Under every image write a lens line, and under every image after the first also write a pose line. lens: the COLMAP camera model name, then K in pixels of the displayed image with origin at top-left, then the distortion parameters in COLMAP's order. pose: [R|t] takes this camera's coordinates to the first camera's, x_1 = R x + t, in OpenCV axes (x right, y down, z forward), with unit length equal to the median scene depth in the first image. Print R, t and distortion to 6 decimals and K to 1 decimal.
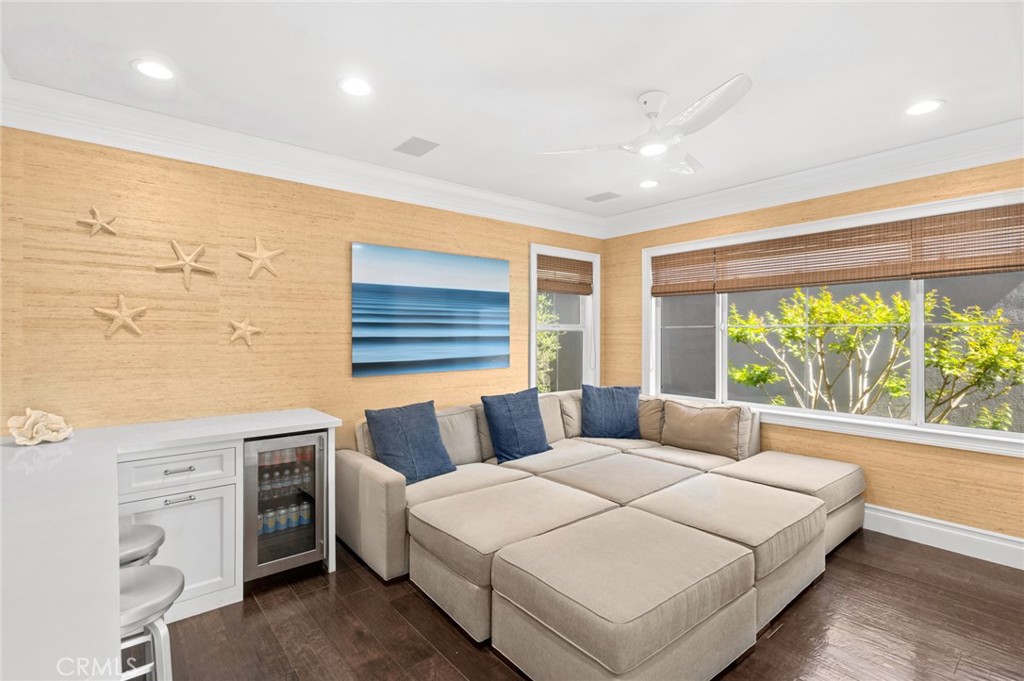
lens RADIAL K [[482.2, 0, 513.7], [0, 482.2, 341.1], [0, 0, 1]] dist [0.001858, -0.000241]
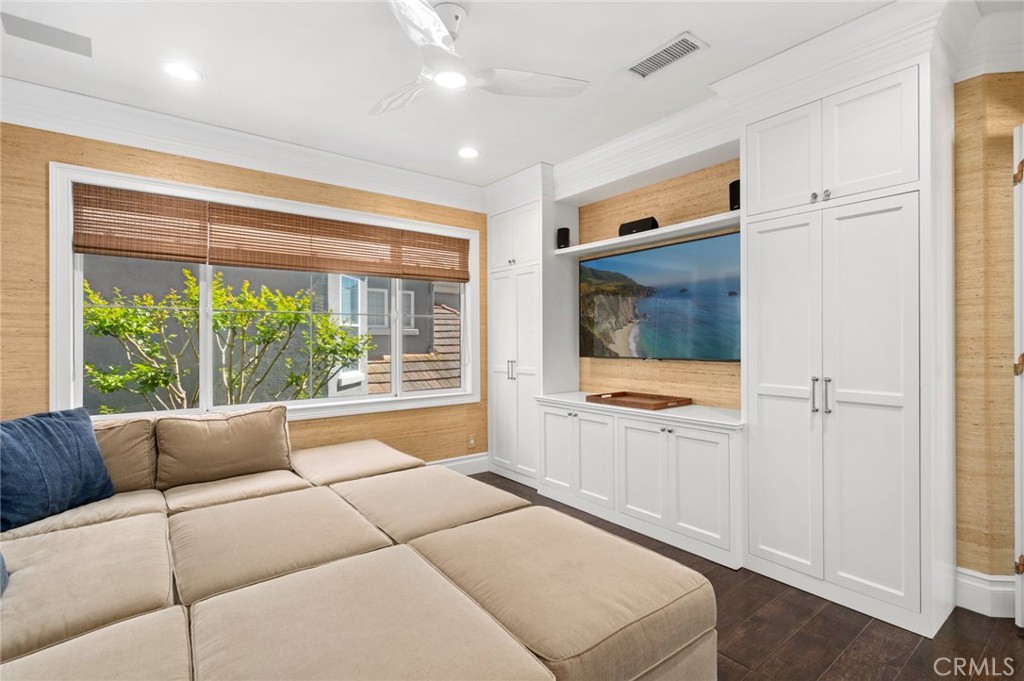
lens RADIAL K [[482.2, 0, 513.7], [0, 482.2, 341.1], [0, 0, 1]] dist [0.001858, -0.000241]
pose [[0.032578, -0.006502, 0.999448, -0.306170], [0.018140, 0.999818, 0.005914, 0.024276], [-0.999305, 0.017937, 0.032690, 0.508726]]
